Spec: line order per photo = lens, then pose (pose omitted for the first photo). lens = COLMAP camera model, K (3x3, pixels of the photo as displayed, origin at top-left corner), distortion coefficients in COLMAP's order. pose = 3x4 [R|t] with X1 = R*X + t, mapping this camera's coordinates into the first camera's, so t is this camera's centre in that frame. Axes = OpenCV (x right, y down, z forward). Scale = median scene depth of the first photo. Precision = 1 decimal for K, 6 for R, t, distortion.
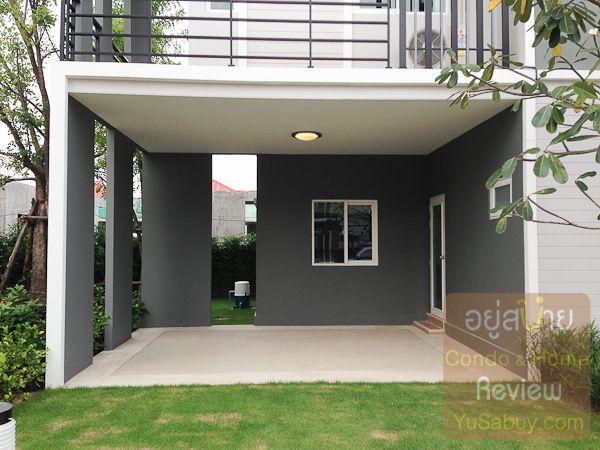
lens RADIAL K [[559.5, 0, 299.8], [0, 559.5, 224.8], [0, 0, 1]] dist [0.058993, 0.000000]
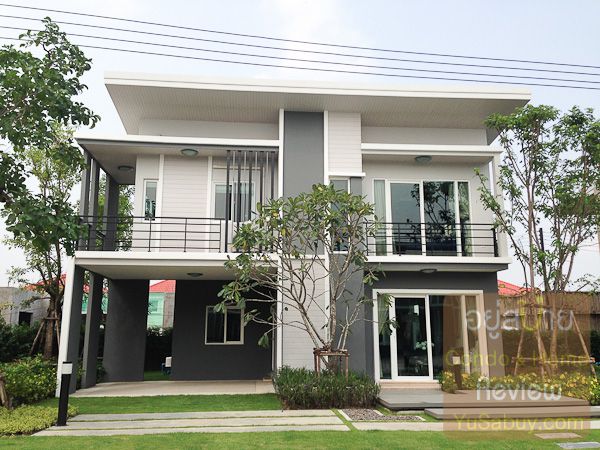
lens RADIAL K [[559.5, 0, 298.9], [0, 559.5, 222.6], [0, 0, 1]] dist [0.058993, 0.000000]
pose [[0.998993, 0.007096, 0.044293, 0.245496], [0.000187, 0.986741, -0.162305, -0.018076], [-0.044858, 0.162150, 0.985746, -0.829307]]
